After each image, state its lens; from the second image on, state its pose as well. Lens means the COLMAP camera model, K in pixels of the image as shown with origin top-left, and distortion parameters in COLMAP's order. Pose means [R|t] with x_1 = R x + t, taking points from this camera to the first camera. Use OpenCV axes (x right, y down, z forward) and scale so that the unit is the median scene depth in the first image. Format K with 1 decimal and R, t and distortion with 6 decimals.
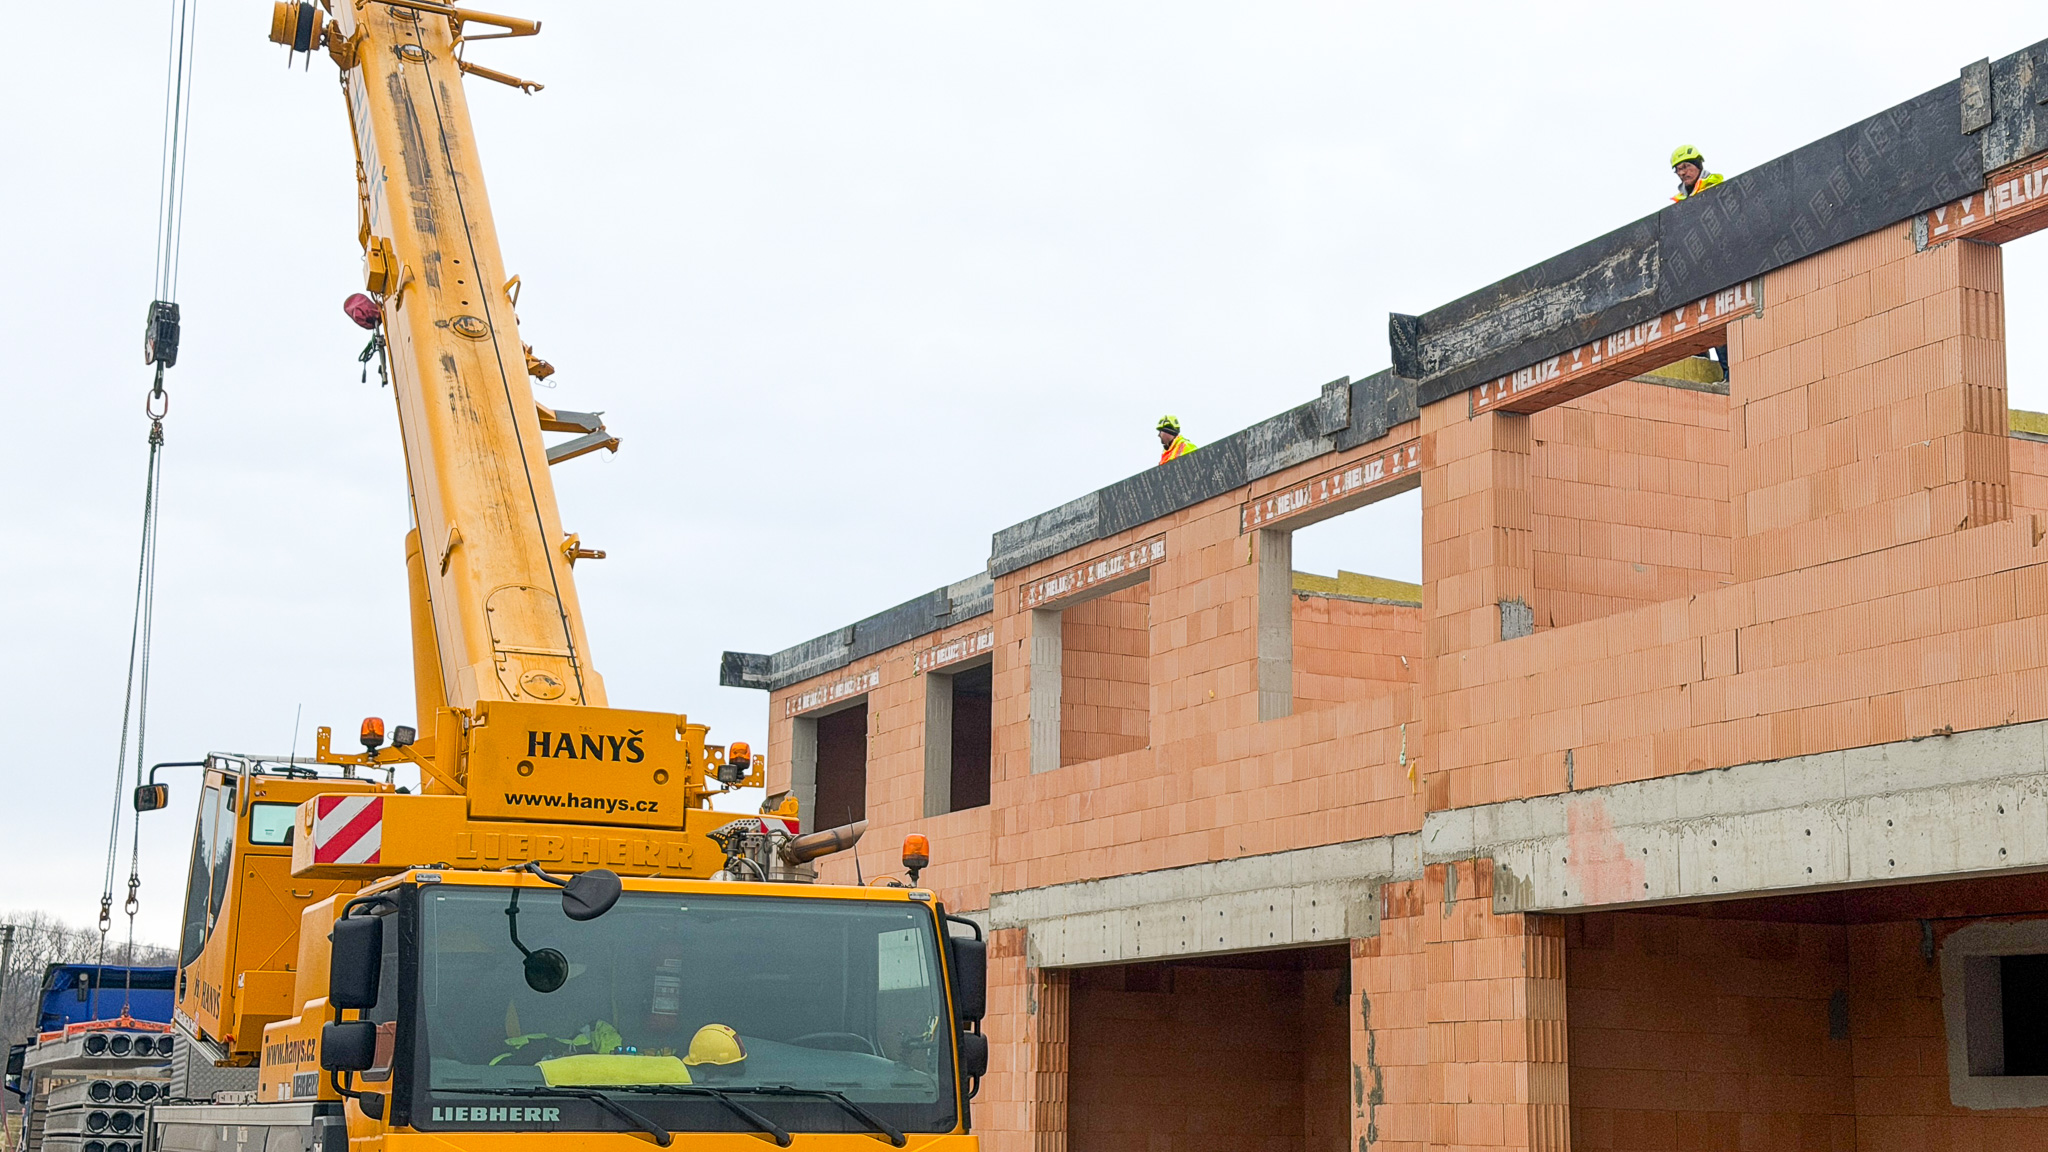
lens RADIAL K [[2860.2, 0, 1024.0], [0, 2860.2, 576.0], [0, 0, 1]] dist [0.184174, -0.031028]
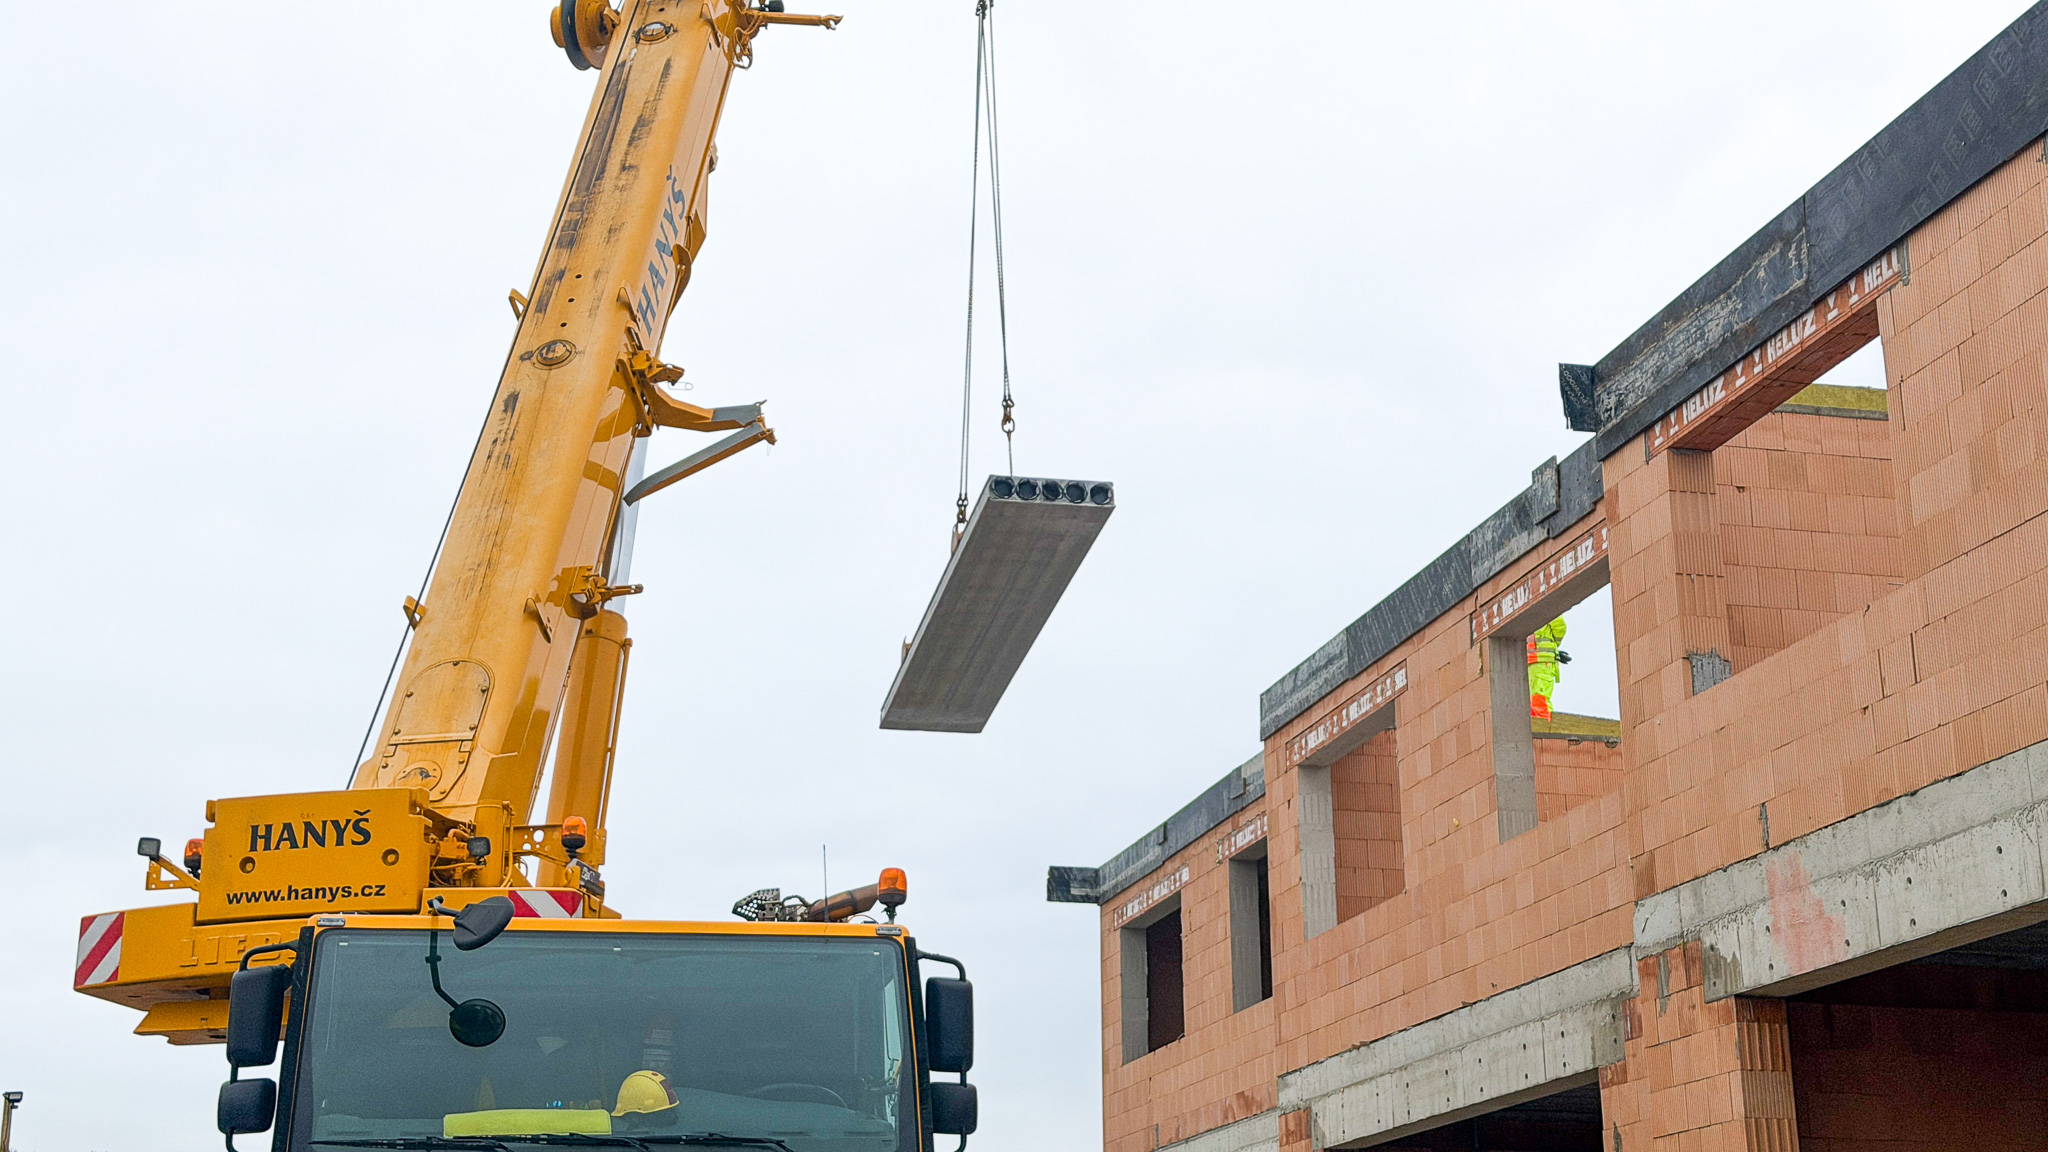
lens RADIAL K [[2847.0, 0, 1024.0], [0, 2847.0, 576.0], [0, 0, 1]] dist [0.156768, -0.061918]
pose [[0.980384, -0.080807, -0.179769, 0.128669], [0.060061, 0.991196, -0.117999, 0.079975], [0.187721, 0.104888, 0.976606, 0.086043]]
